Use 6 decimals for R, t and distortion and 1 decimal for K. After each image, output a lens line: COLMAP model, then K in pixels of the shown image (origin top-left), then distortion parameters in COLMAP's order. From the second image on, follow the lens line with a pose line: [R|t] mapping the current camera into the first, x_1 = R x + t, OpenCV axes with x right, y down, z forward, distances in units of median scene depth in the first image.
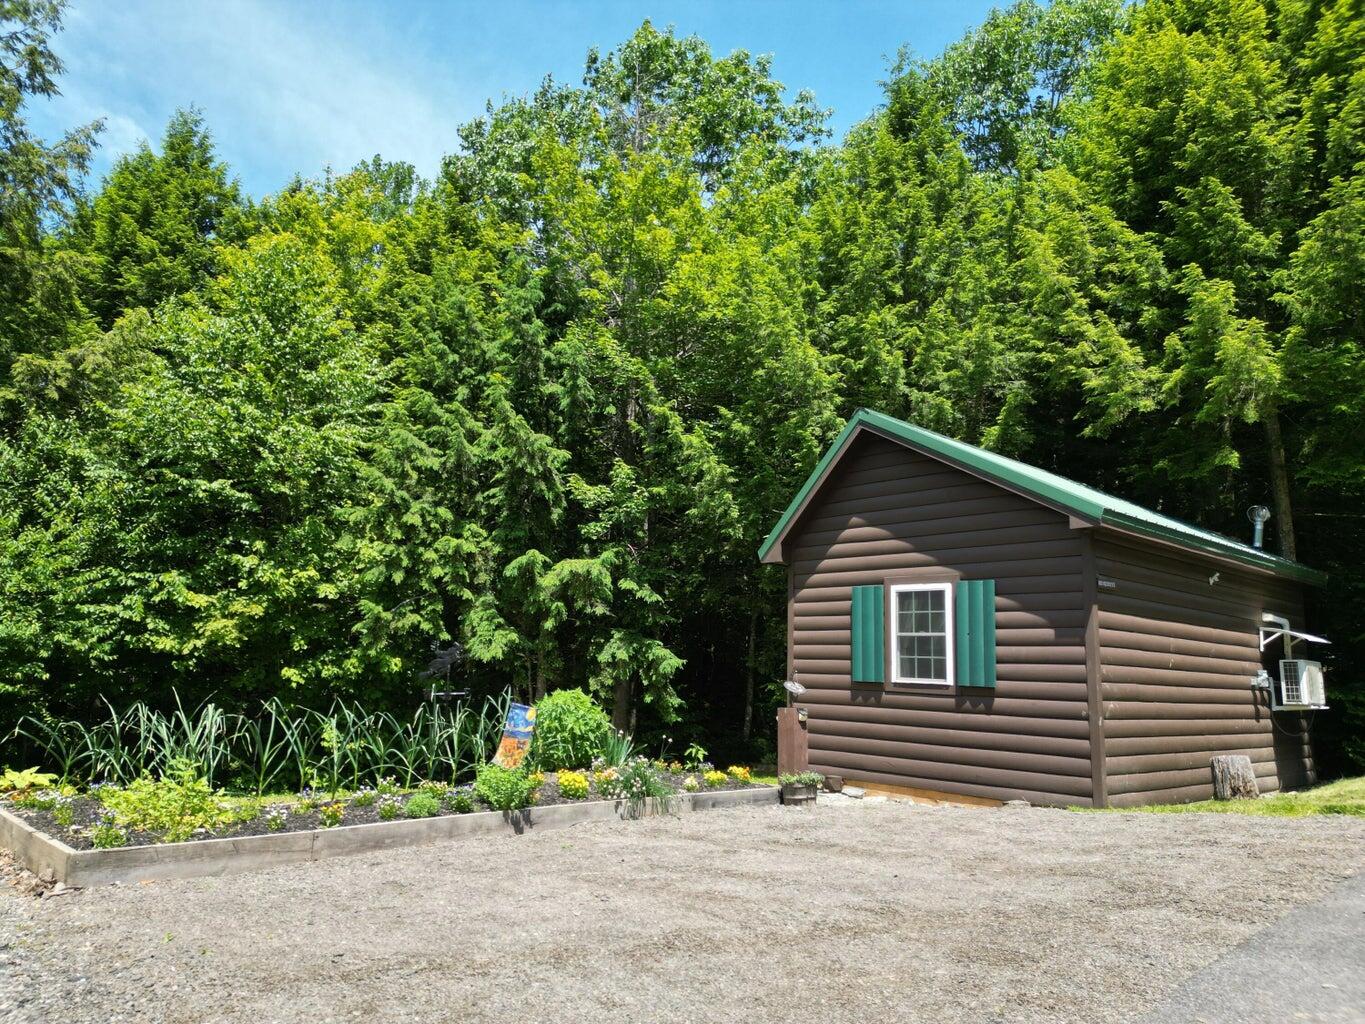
lens RADIAL K [[970.2, 0, 677.2], [0, 970.2, 511.7], [0, 0, 1]] dist [0.076514, -0.057718]
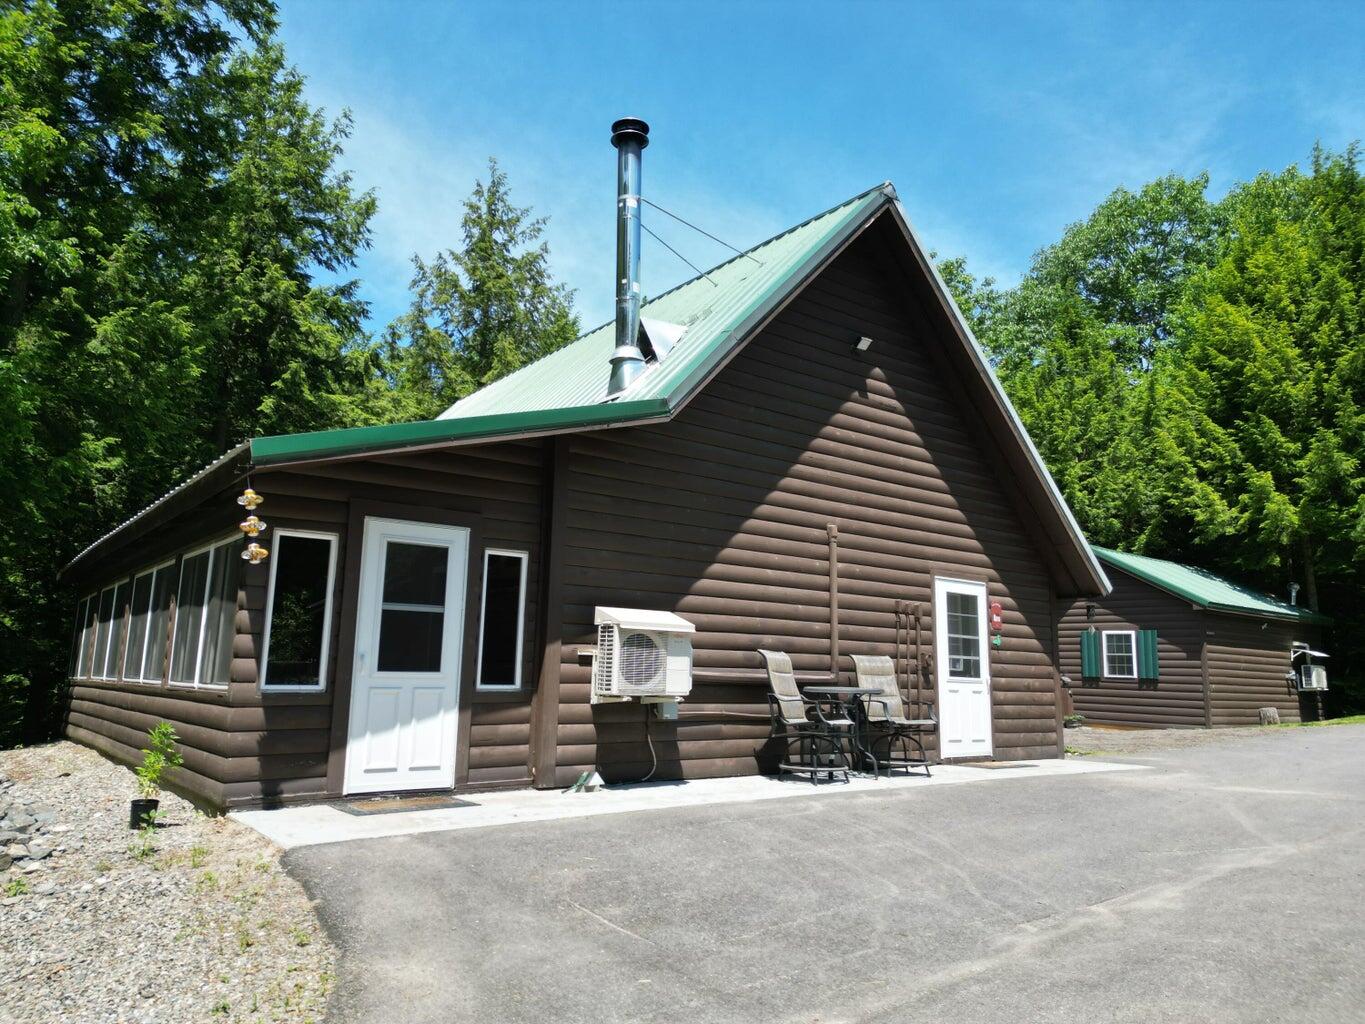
lens RADIAL K [[970.2, 0, 690.5], [0, 970.2, 509.8], [0, 0, 1]] dist [0.076514, -0.057718]
pose [[0.996945, -0.018838, -0.075795, -0.451119], [0.018377, 0.999808, -0.006765, -0.168809], [0.075908, 0.005352, 0.997100, -1.062781]]
